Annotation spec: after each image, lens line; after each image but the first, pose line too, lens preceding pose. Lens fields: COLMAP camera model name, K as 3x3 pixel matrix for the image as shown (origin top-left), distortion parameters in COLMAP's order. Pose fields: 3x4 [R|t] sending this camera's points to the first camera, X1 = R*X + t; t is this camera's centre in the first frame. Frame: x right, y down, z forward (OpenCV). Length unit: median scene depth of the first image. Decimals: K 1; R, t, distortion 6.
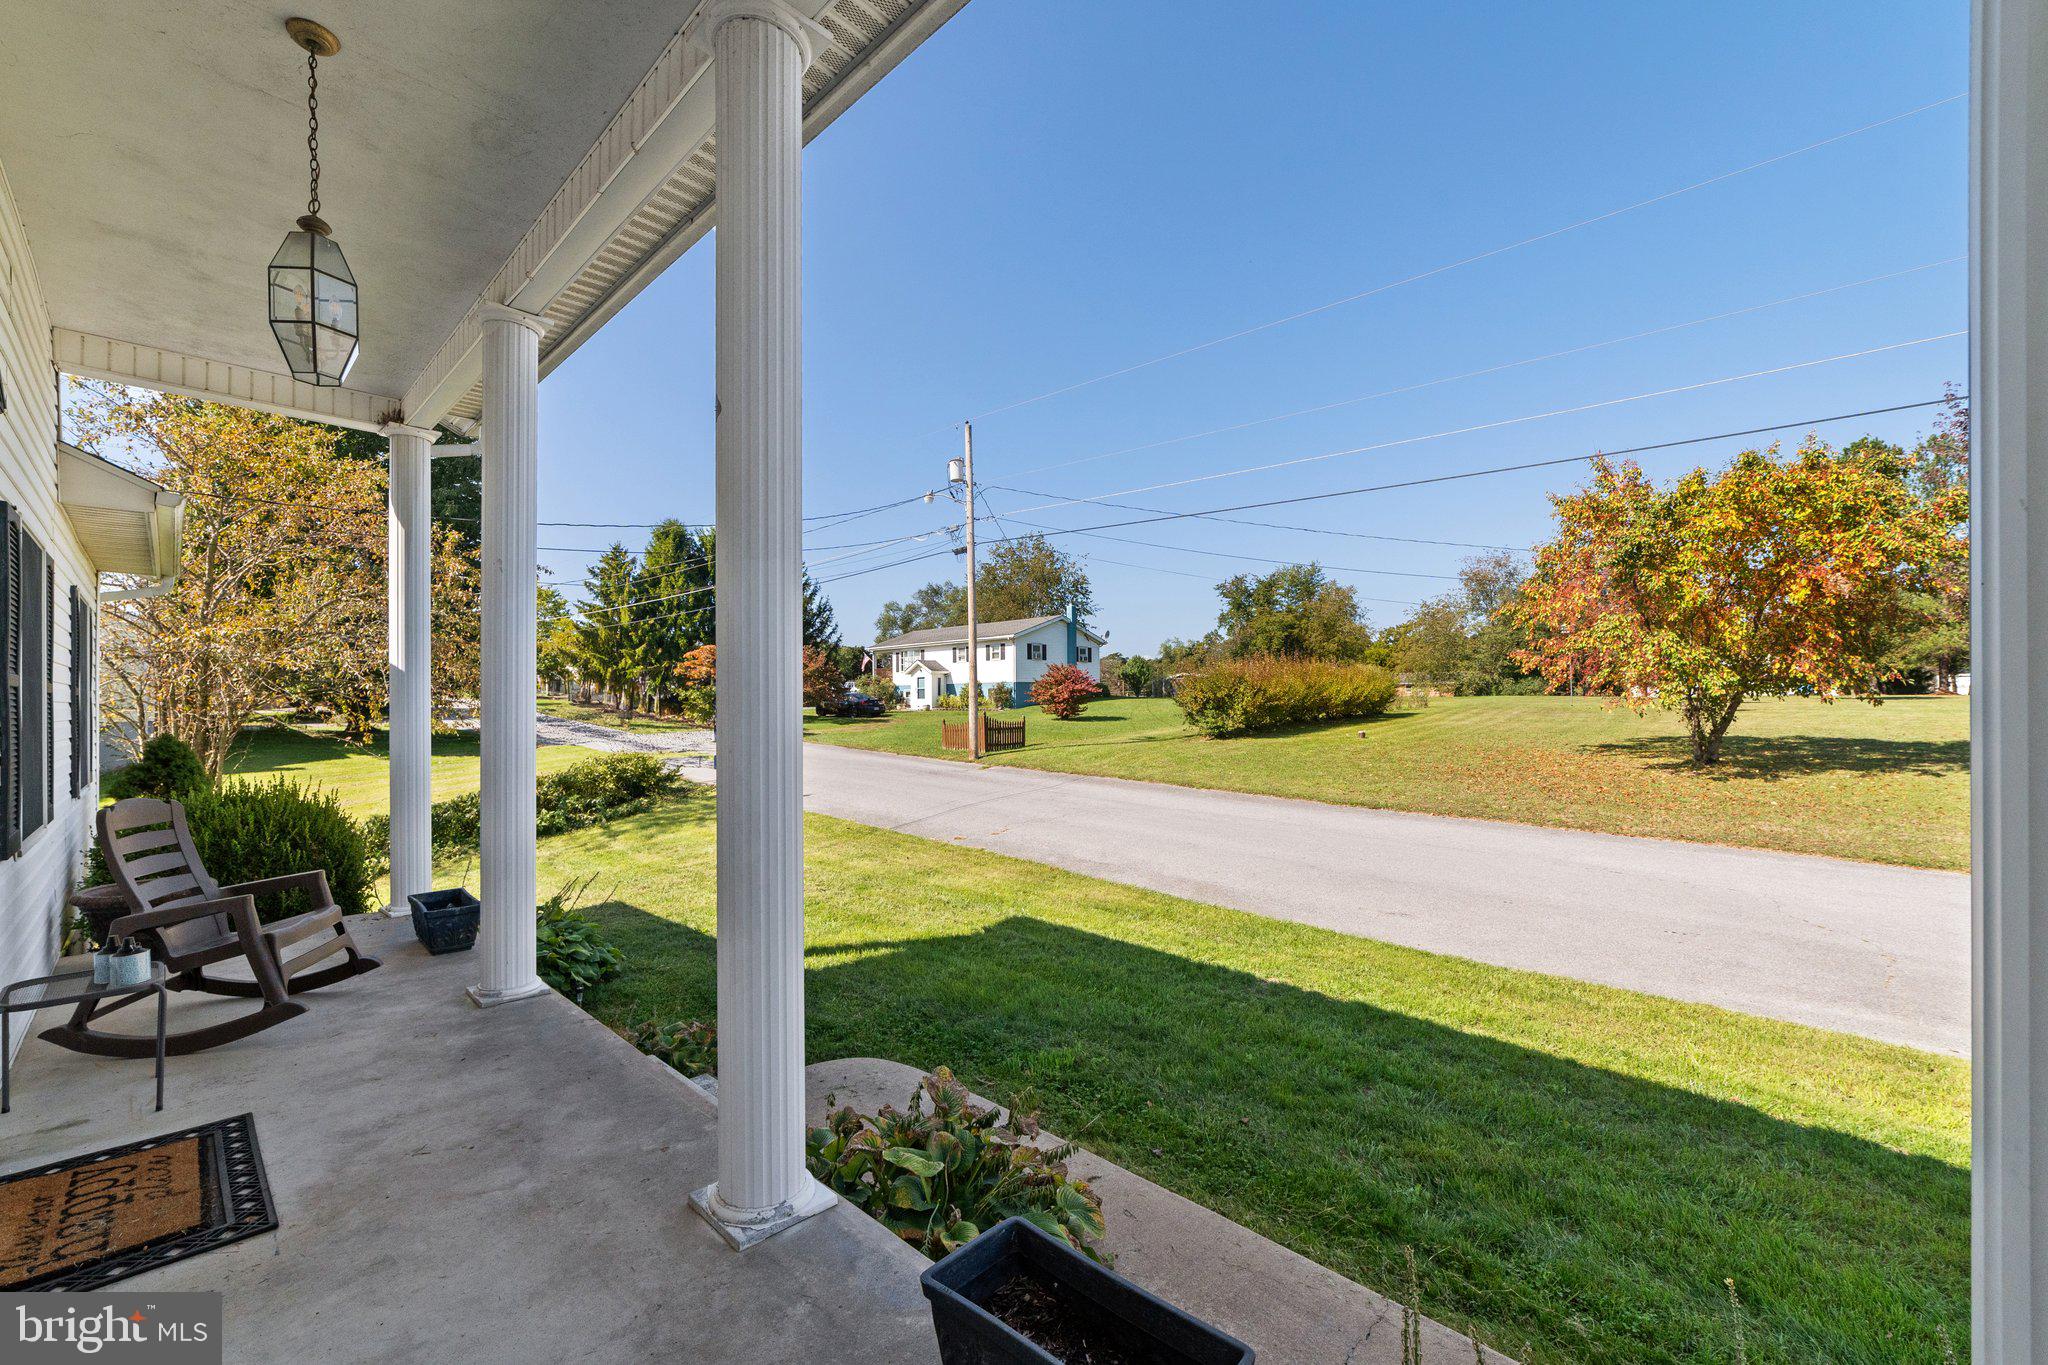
lens RADIAL K [[849.5, 0, 1024.0], [0, 849.5, 682.5], [0, 0, 1]] dist [0.000052, 0.000050]
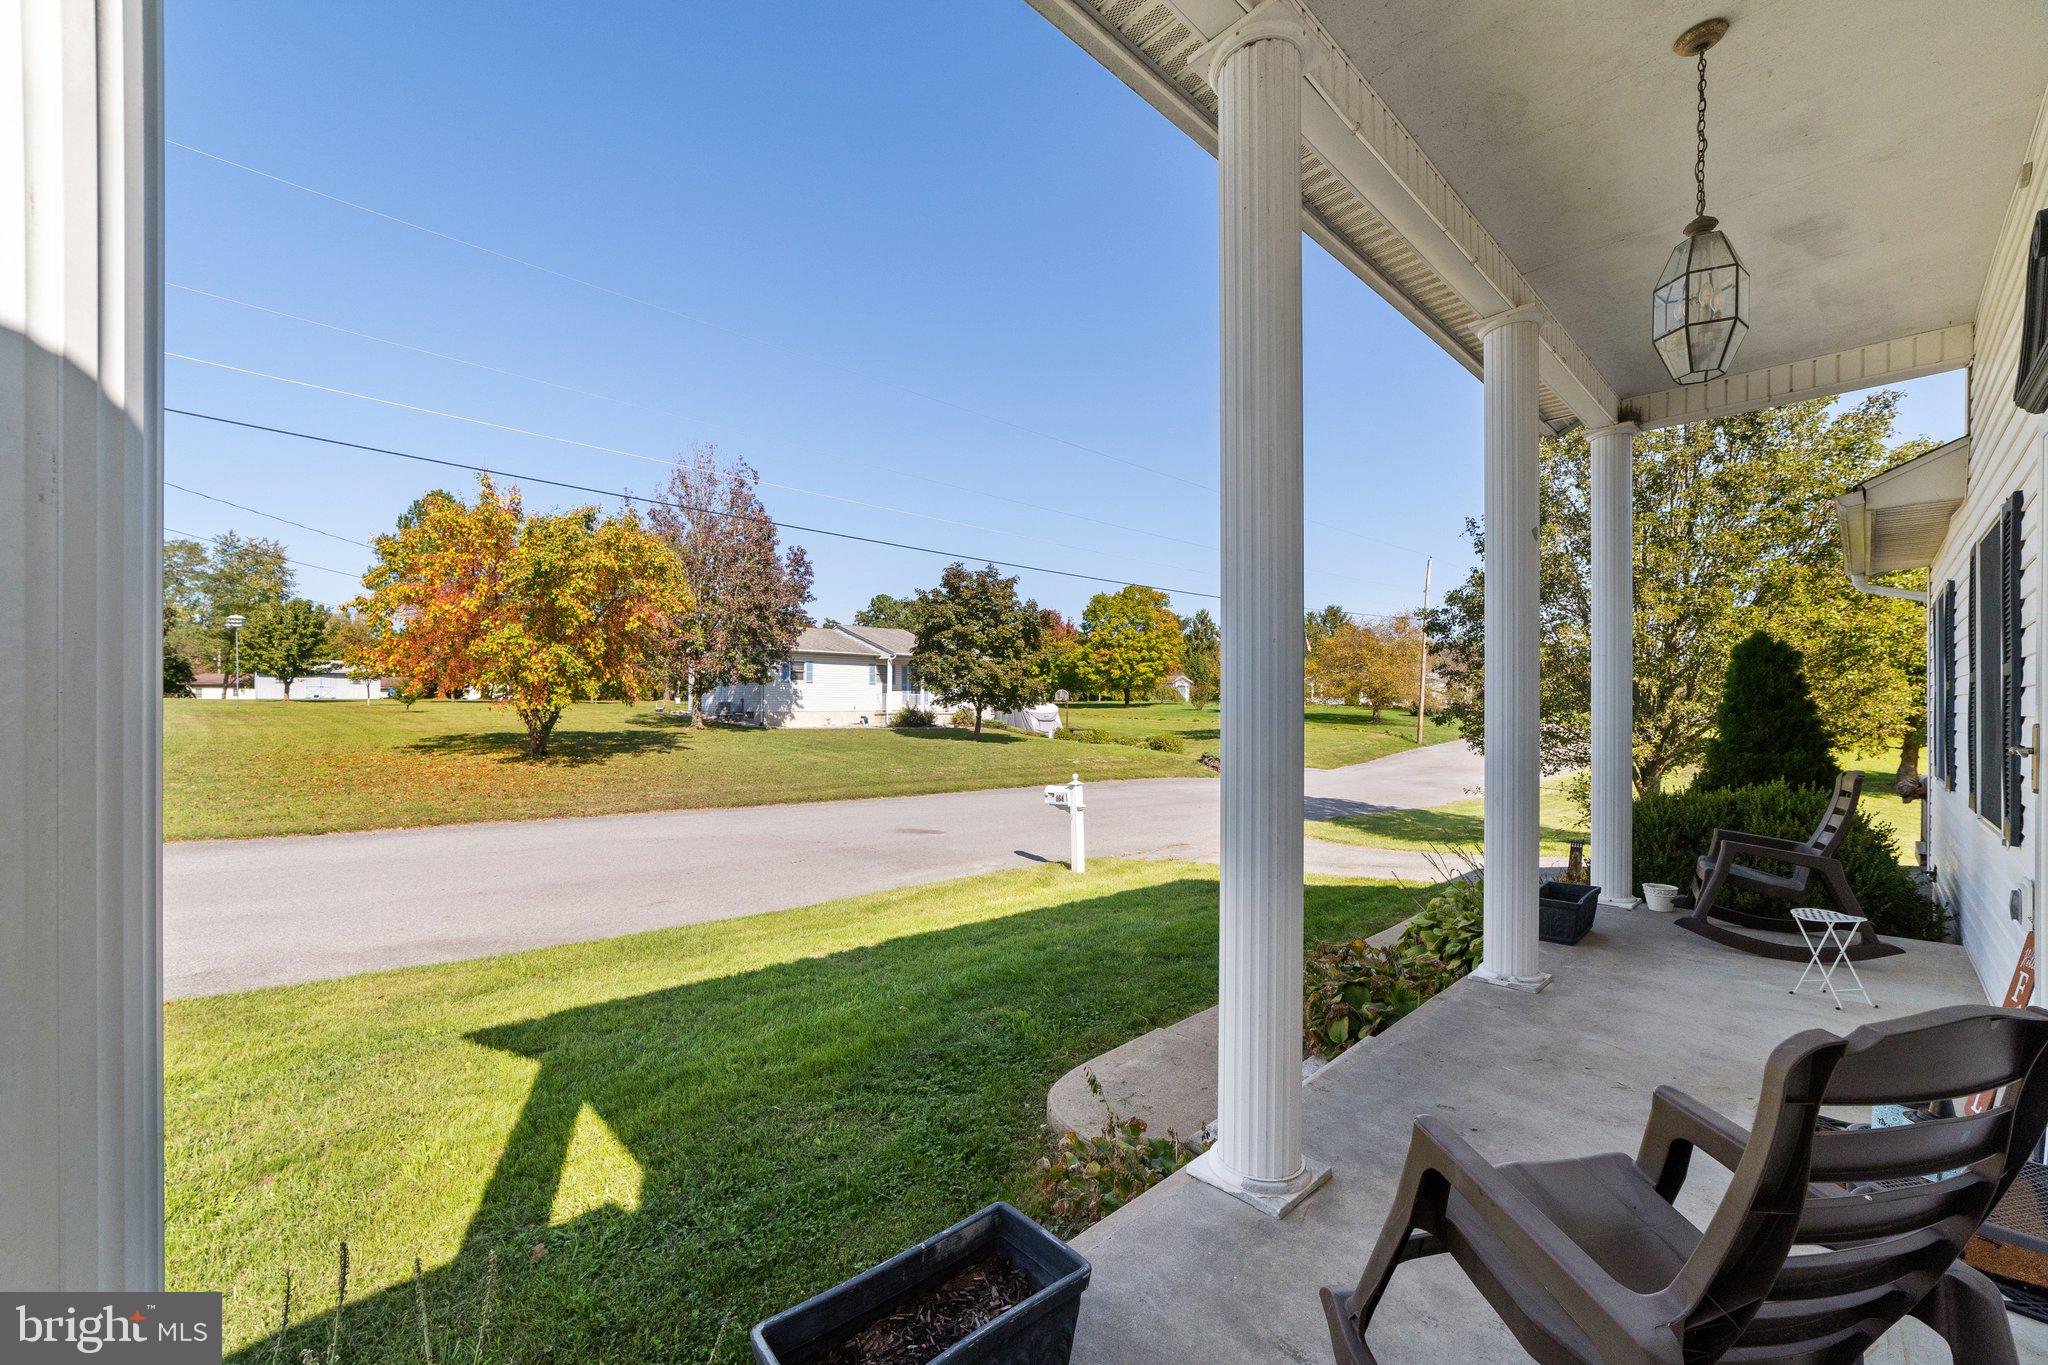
lens RADIAL K [[809.7, 0, 1007.0], [0, 809.7, 694.3], [0, 0, 1]] dist [-0.027879, 0.006277]
pose [[0.045409, 0.015619, 0.998846, -0.603136], [-0.026867, 0.999535, -0.014408, 0.018940], [-0.998607, -0.026182, 0.045808, 0.590446]]
